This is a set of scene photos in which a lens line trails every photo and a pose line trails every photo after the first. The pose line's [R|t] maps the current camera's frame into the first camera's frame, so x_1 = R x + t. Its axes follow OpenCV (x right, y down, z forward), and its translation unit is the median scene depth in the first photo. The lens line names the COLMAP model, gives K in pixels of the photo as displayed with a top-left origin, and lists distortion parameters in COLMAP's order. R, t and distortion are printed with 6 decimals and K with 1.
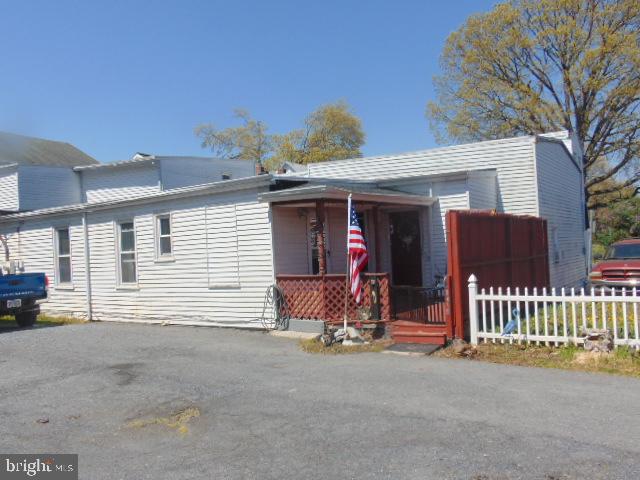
lens RADIAL K [[606.1, 0, 321.8], [0, 606.1, 240.9], [0, 0, 1]] dist [-0.012945, 0.000000]
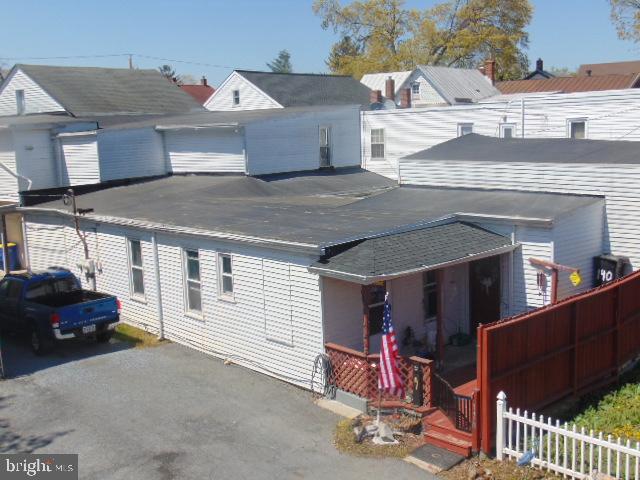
lens RADIAL K [[773.6, 0, 319.3], [0, 773.6, 240.0], [0, 0, 1]] dist [-0.012080, 0.000000]
pose [[0.975955, 0.045383, -0.213197, 0.150650], [-0.007866, 0.984781, 0.173621, -0.280529], [0.217832, -0.167769, 0.961459, -0.159994]]
